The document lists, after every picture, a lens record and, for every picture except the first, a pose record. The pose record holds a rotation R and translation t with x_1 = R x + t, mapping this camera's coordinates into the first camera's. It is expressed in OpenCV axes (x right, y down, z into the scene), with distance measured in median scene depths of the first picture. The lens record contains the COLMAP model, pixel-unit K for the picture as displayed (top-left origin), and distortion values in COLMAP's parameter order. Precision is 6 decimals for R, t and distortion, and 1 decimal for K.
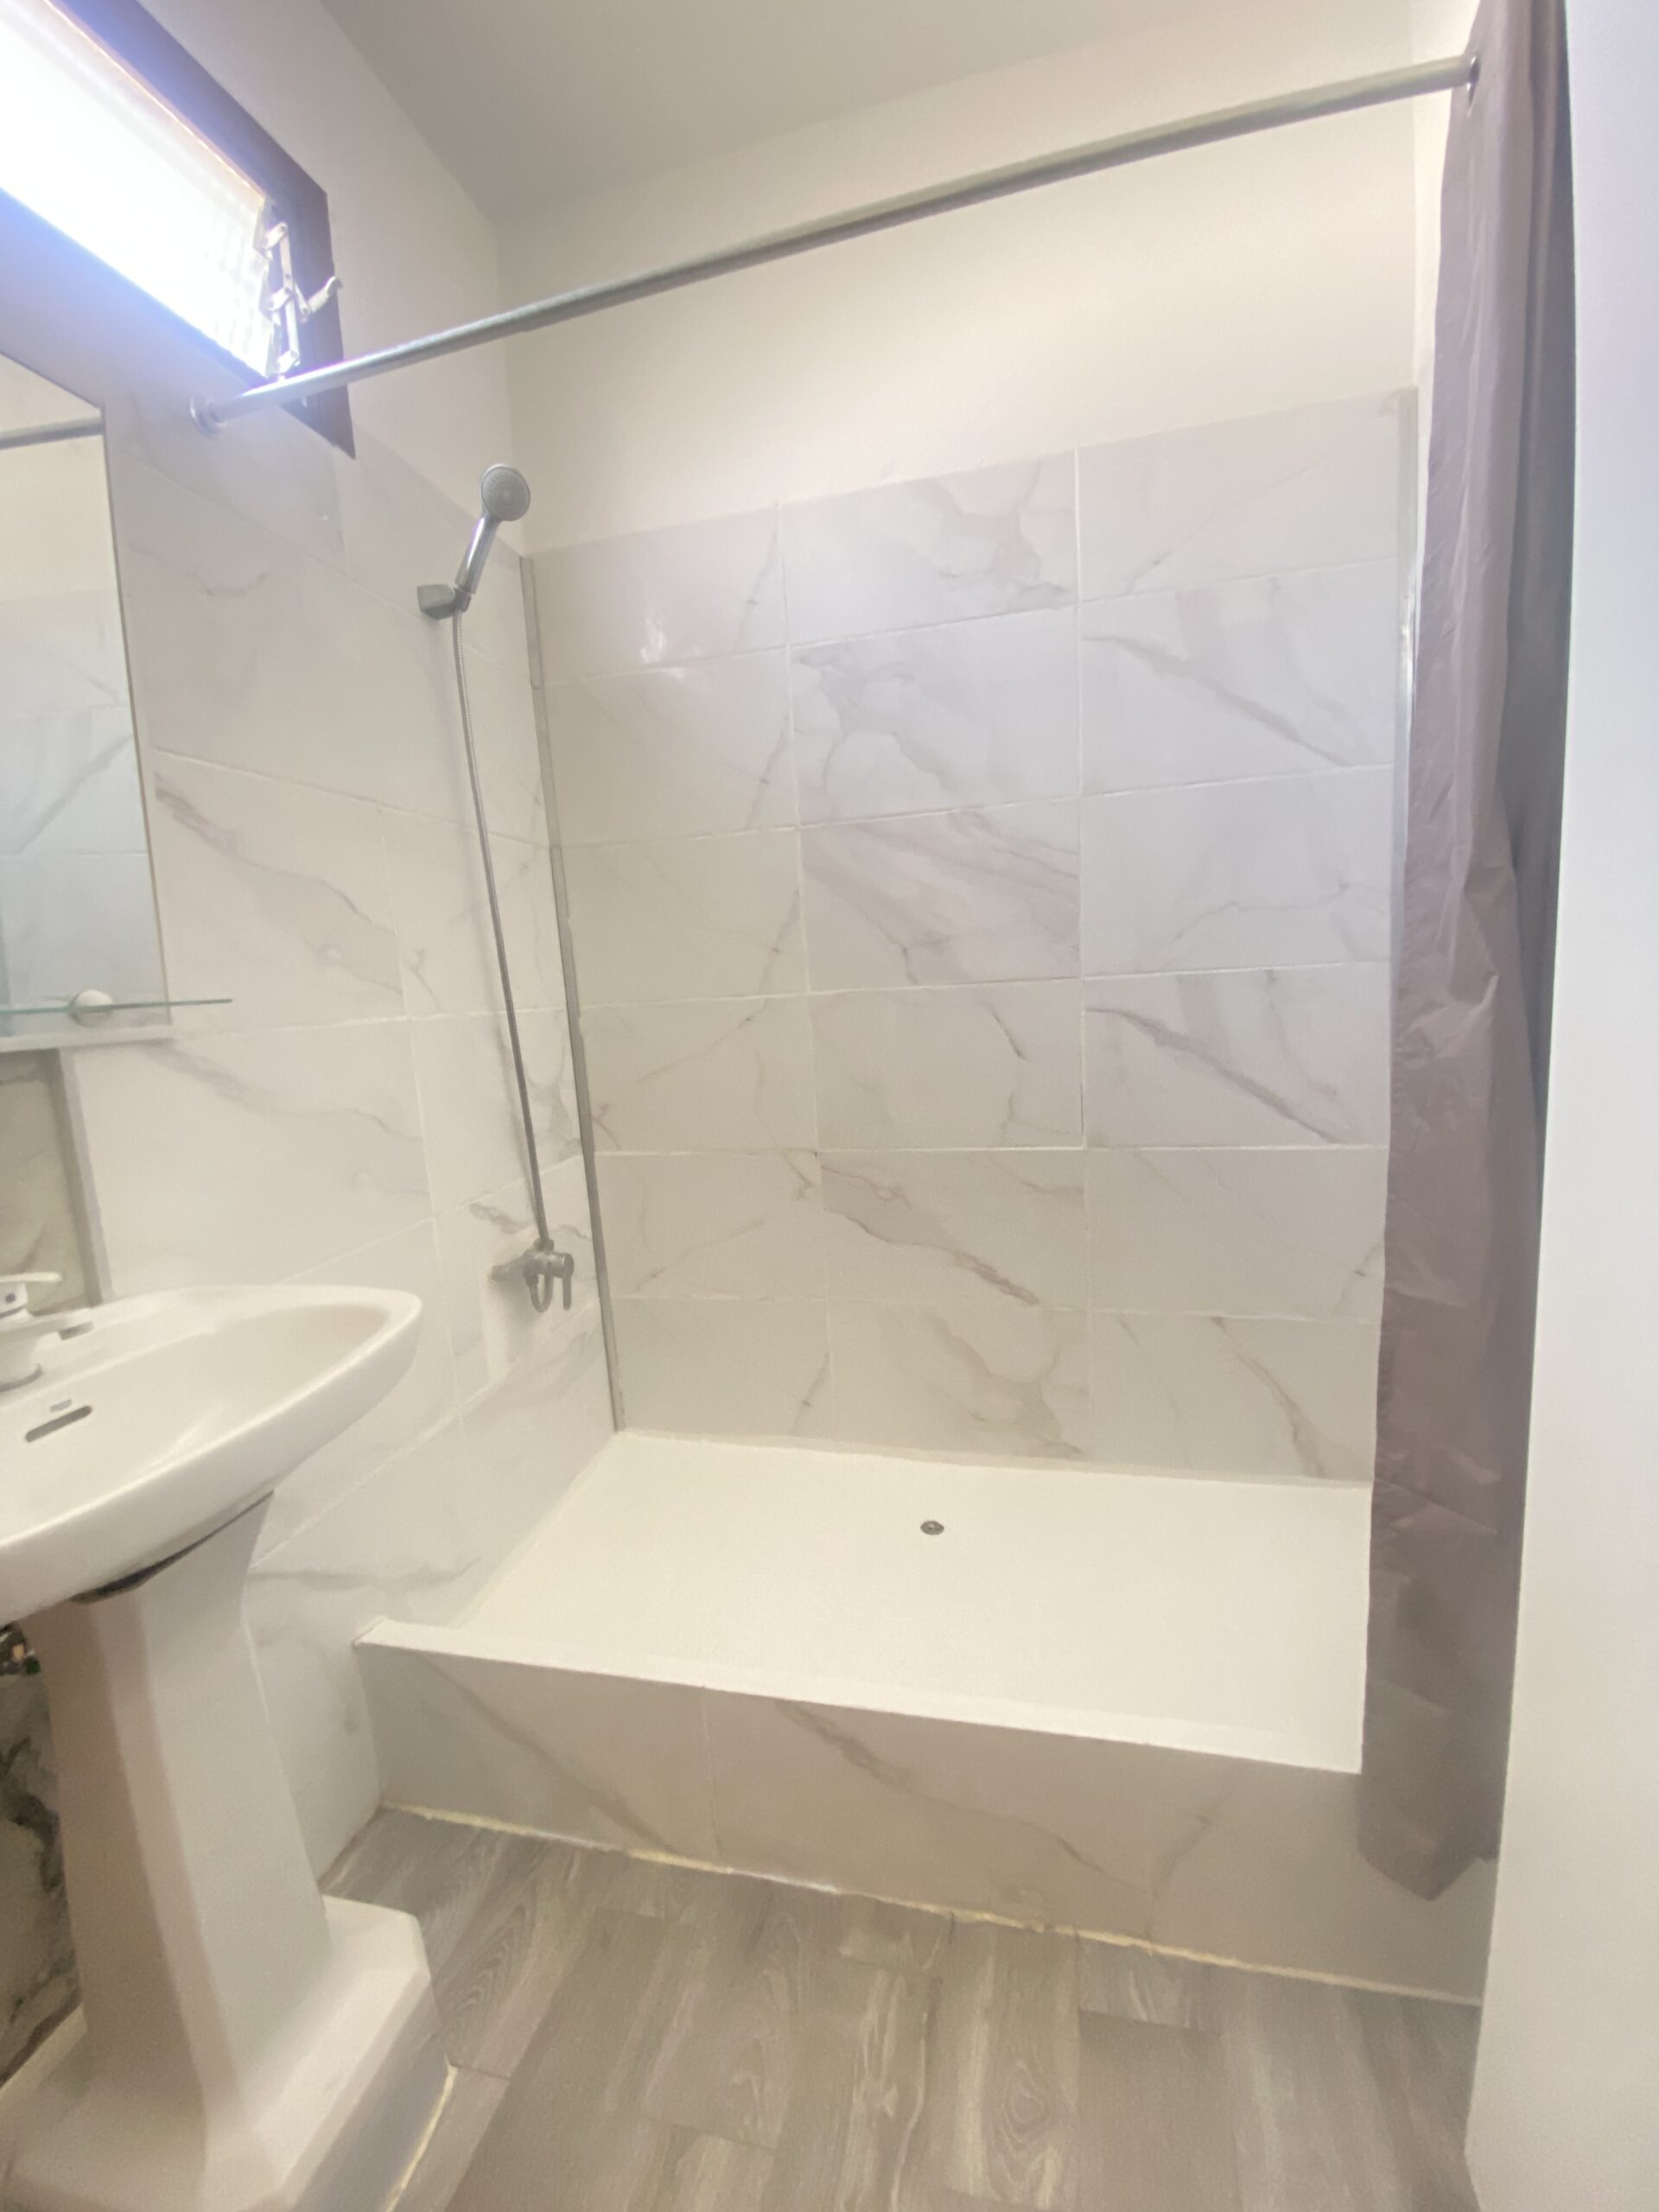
lens RADIAL K [[884.2, 0, 830.4], [0, 884.2, 1099.4], [0, 0, 1]] dist [0.022240, -0.020812]
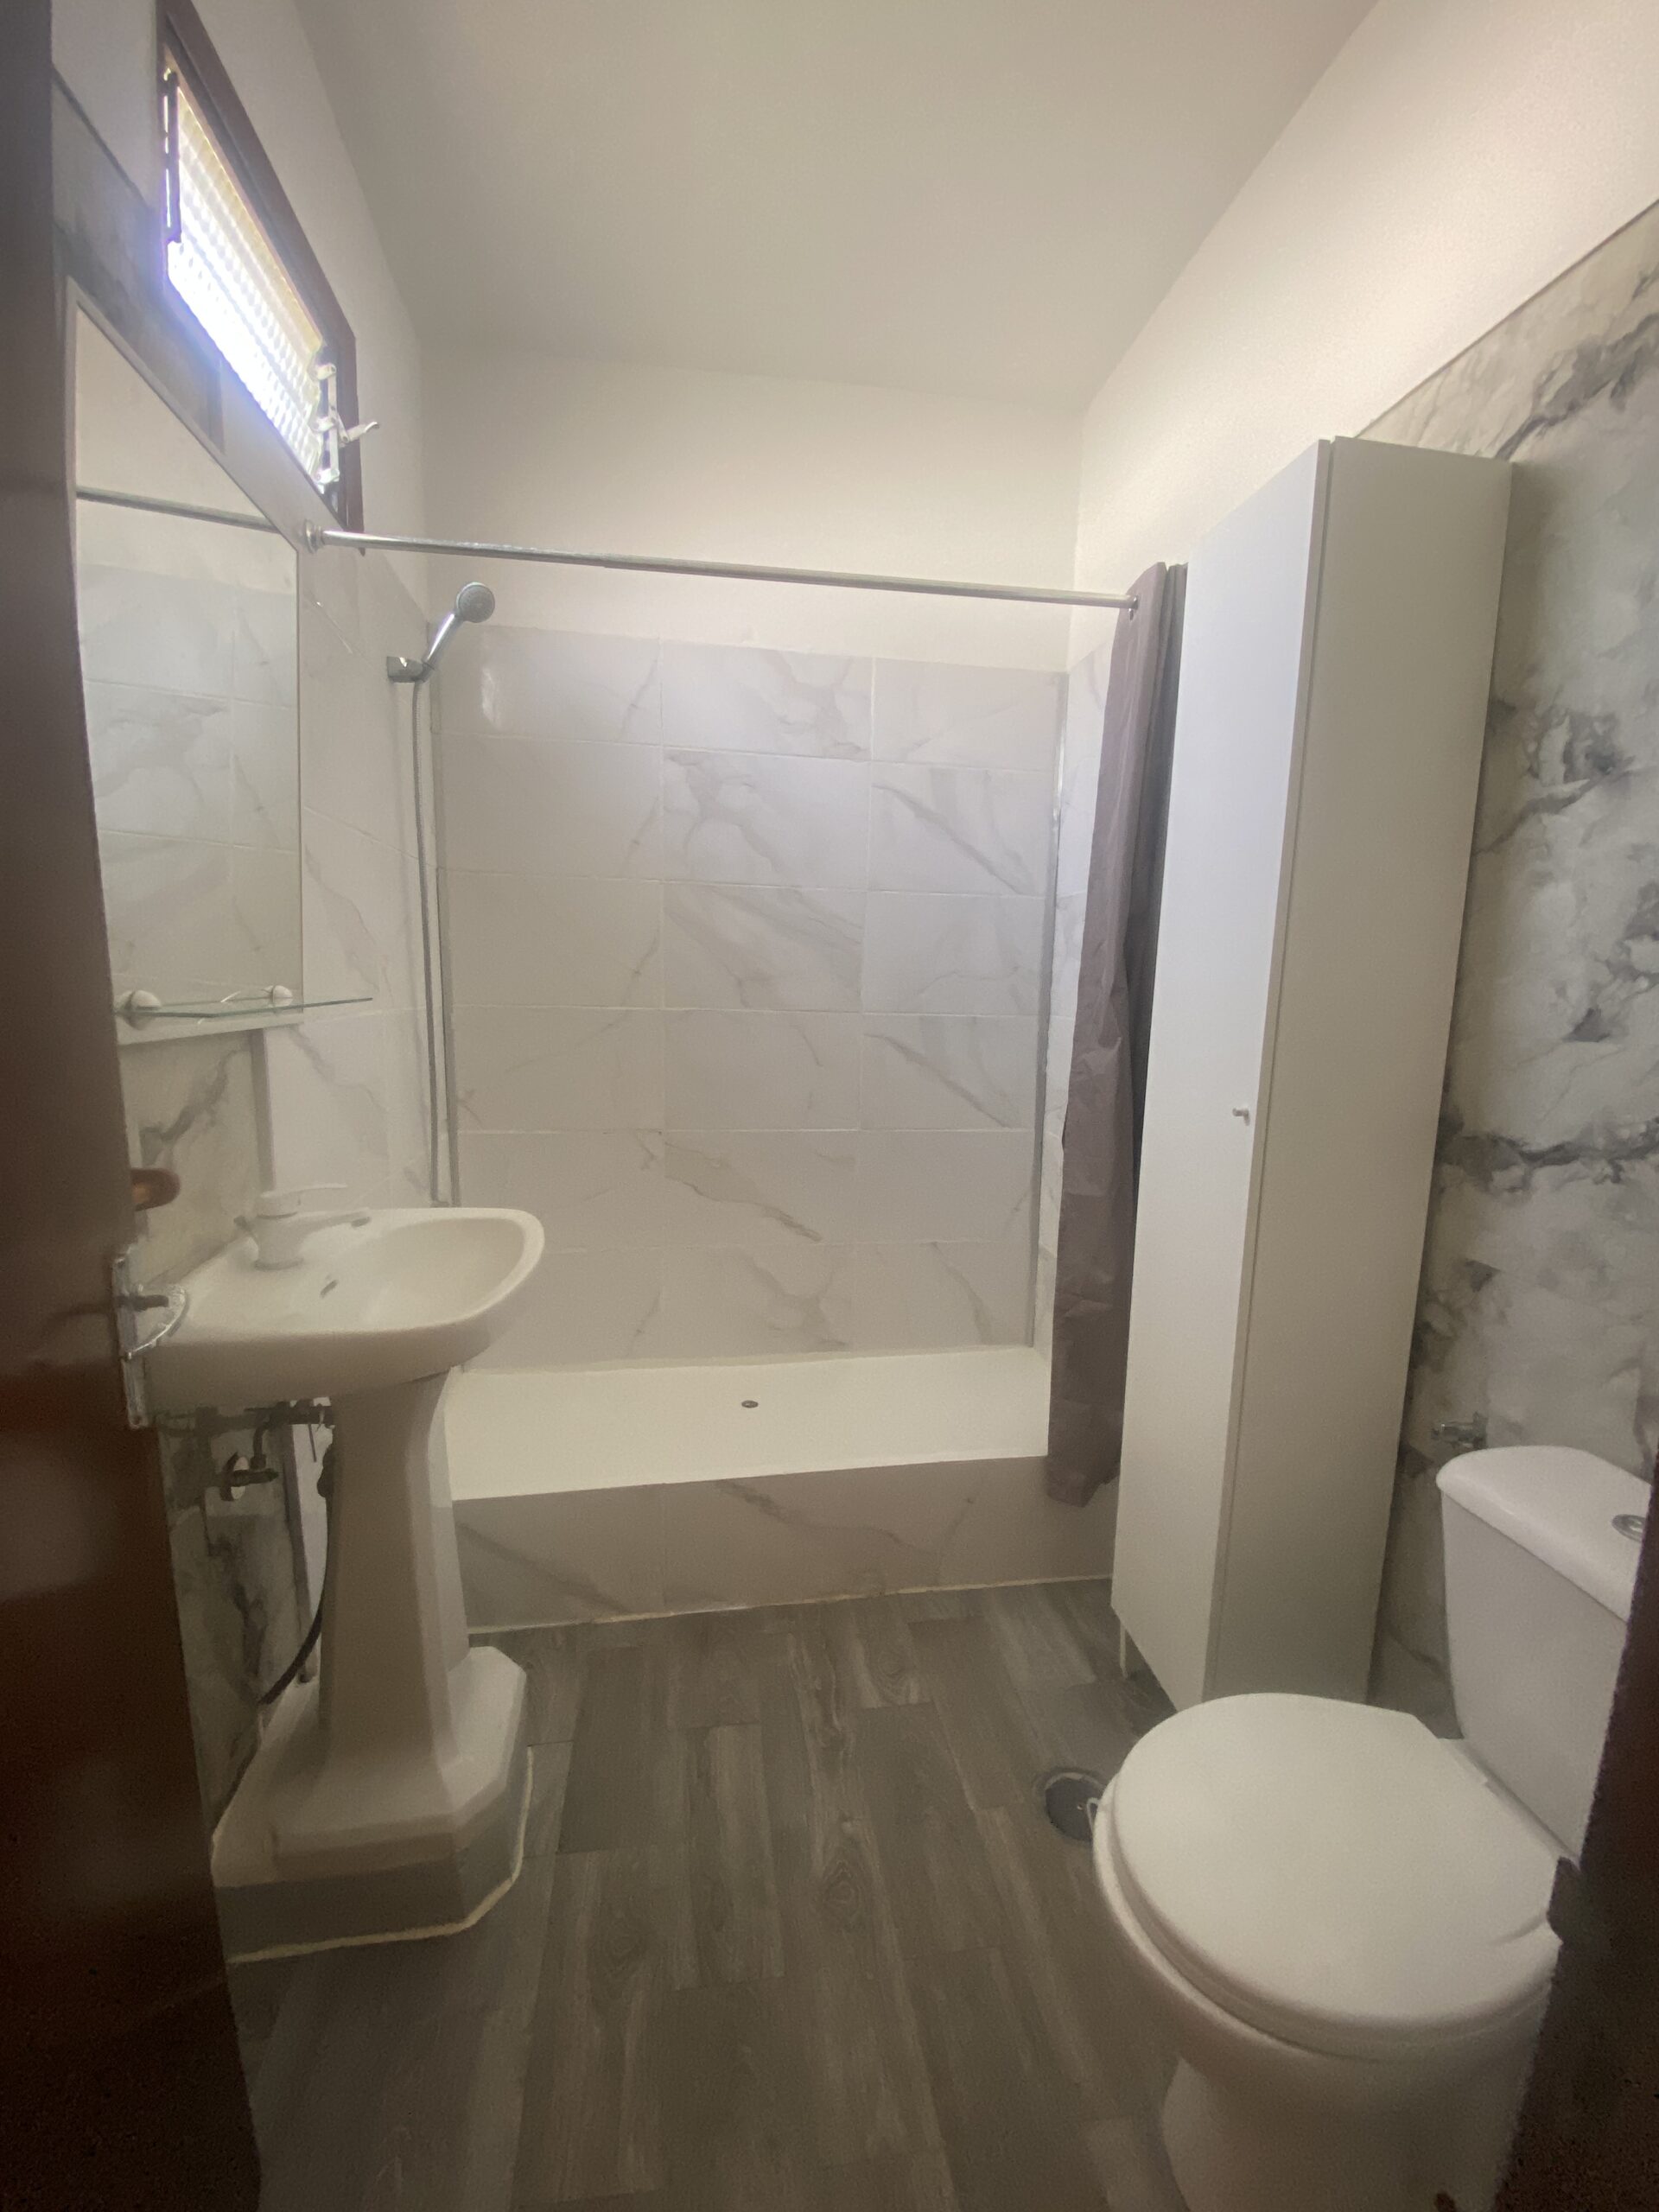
lens RADIAL K [[888.1, 0, 821.8], [0, 888.1, 1097.2], [0, 0, 1]] dist [0.018060, -0.018076]
pose [[0.920293, 0.029131, 0.390143, -0.355604], [-0.025018, 0.999565, -0.015623, 0.027270], [-0.390429, 0.004617, 0.920622, -0.330202]]
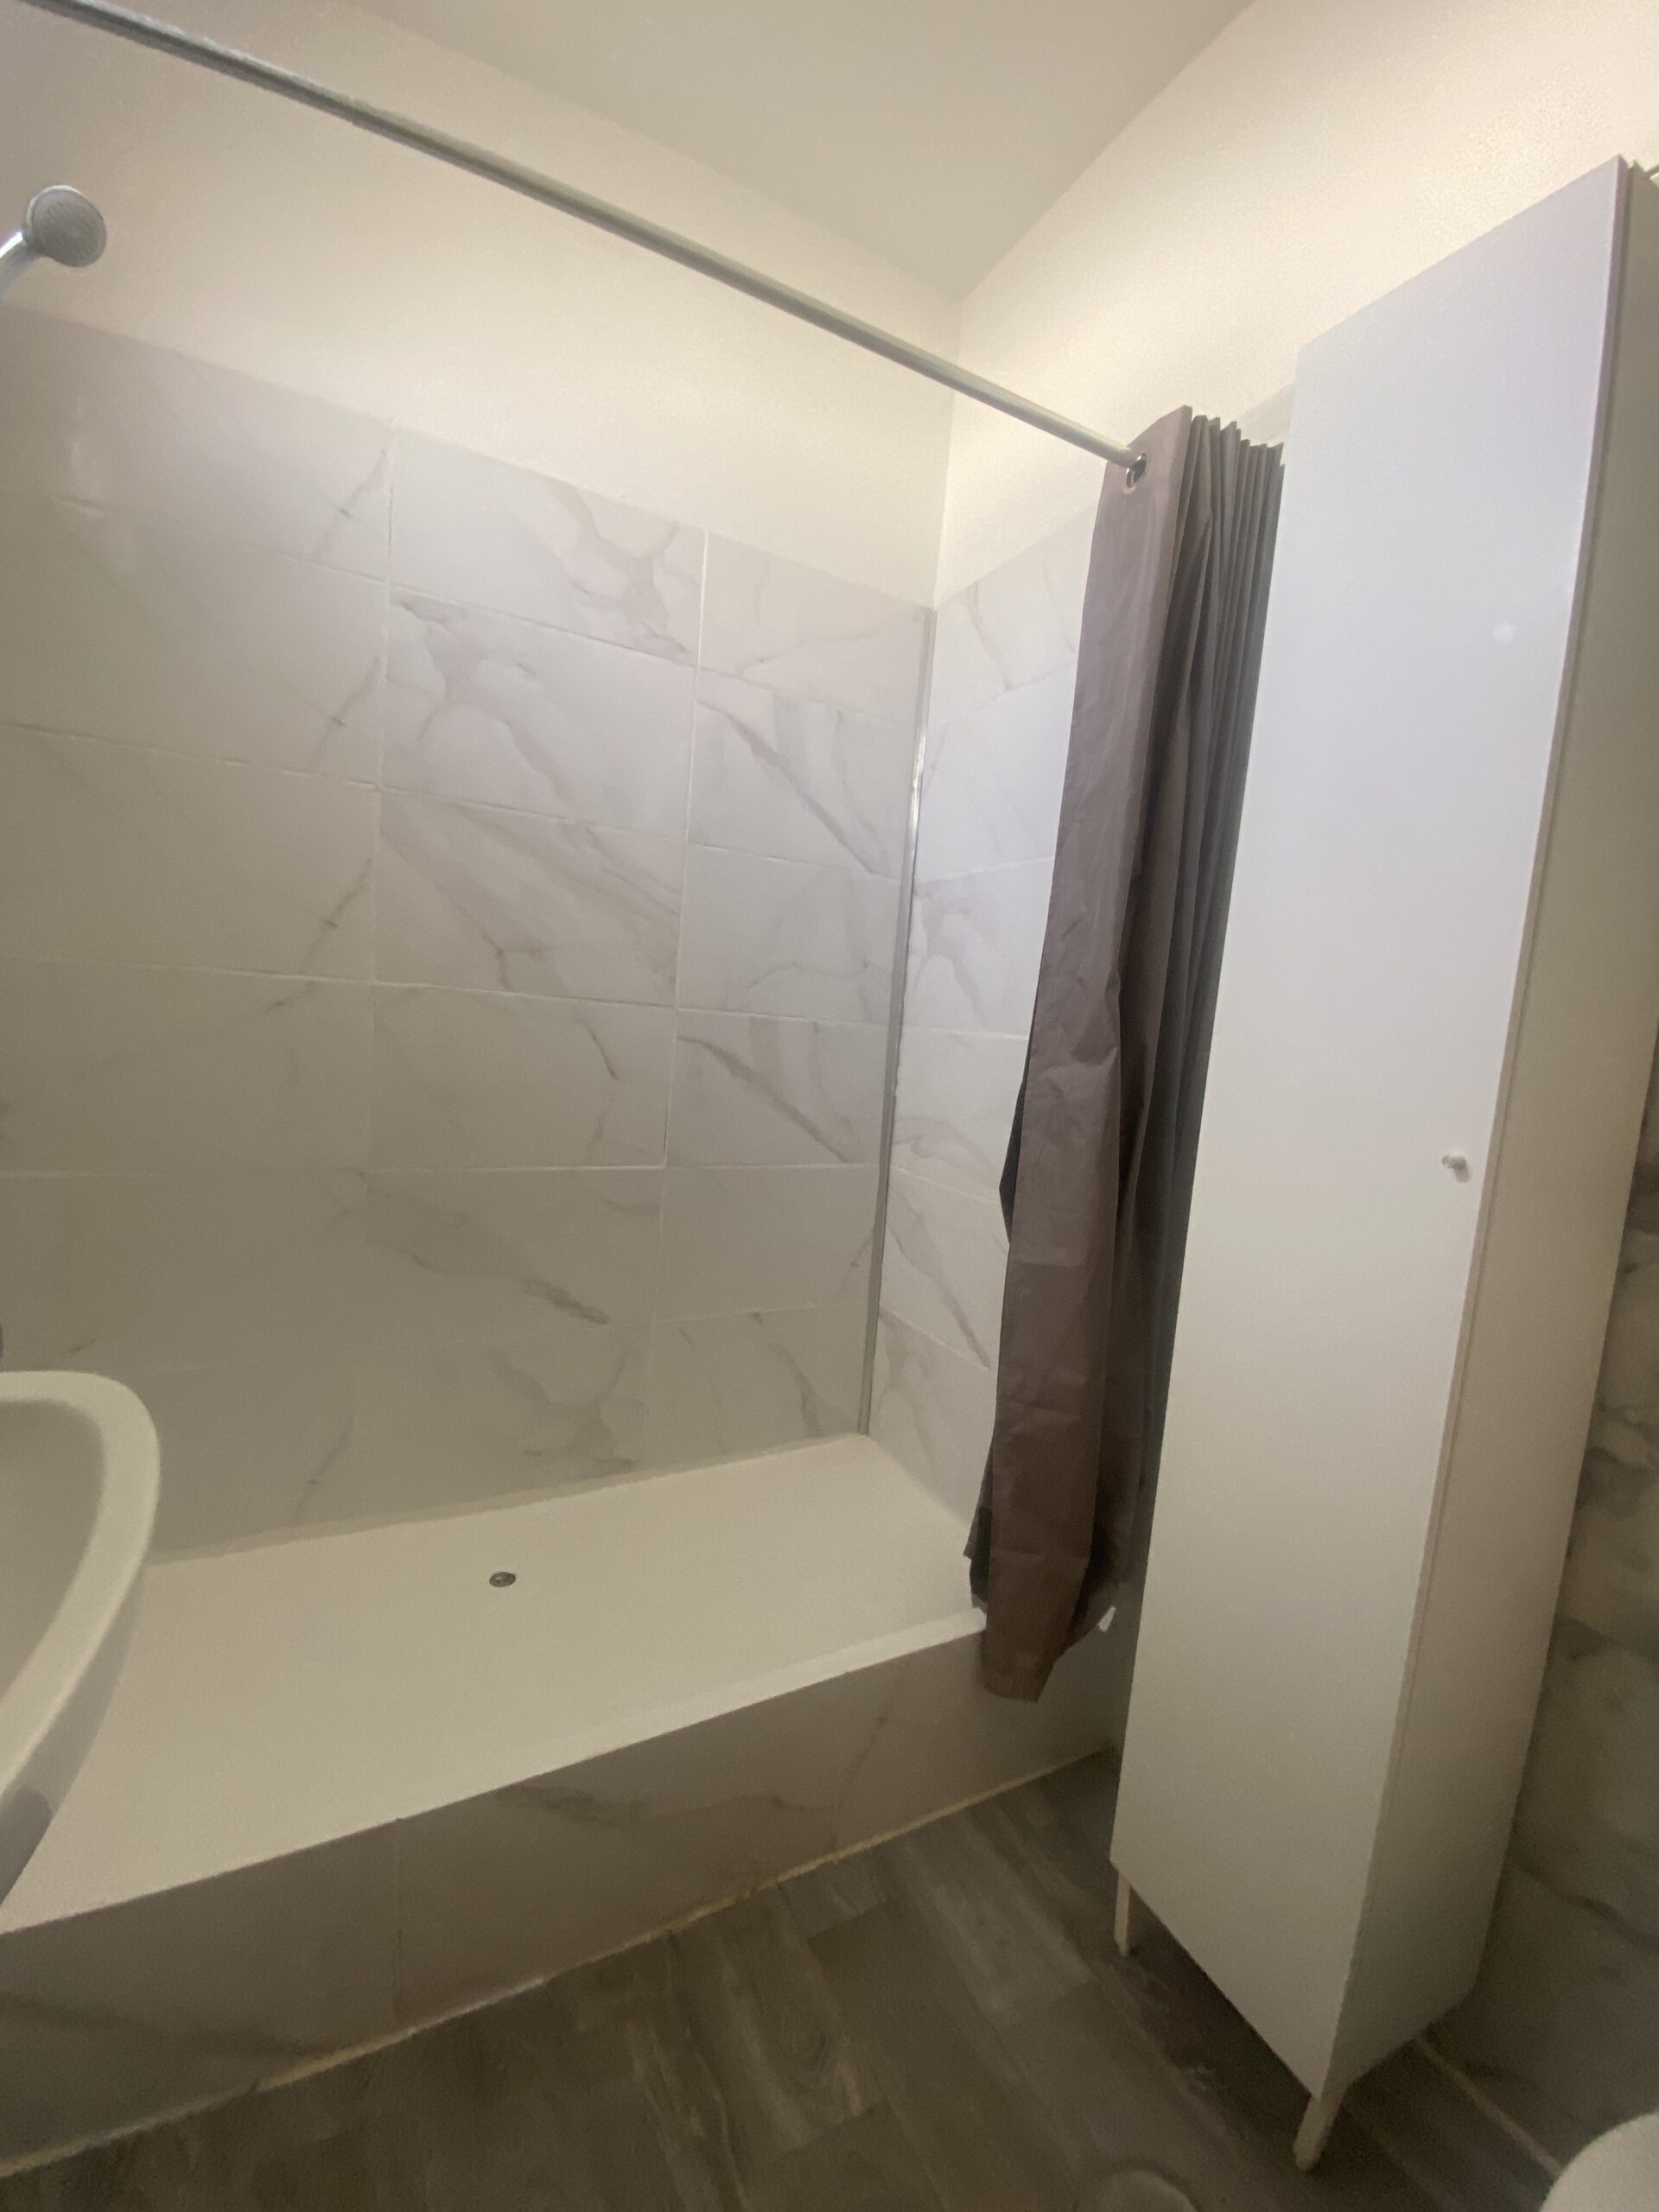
lens RADIAL K [[882.0, 0, 823.1], [0, 882.0, 1100.0], [0, 0, 1]] dist [0.008093, -0.017372]
pose [[0.728422, 0.058022, 0.682668, -0.316878], [-0.033559, 0.998233, -0.049035, 0.020860], [-0.684307, 0.012808, 0.729082, 0.106454]]
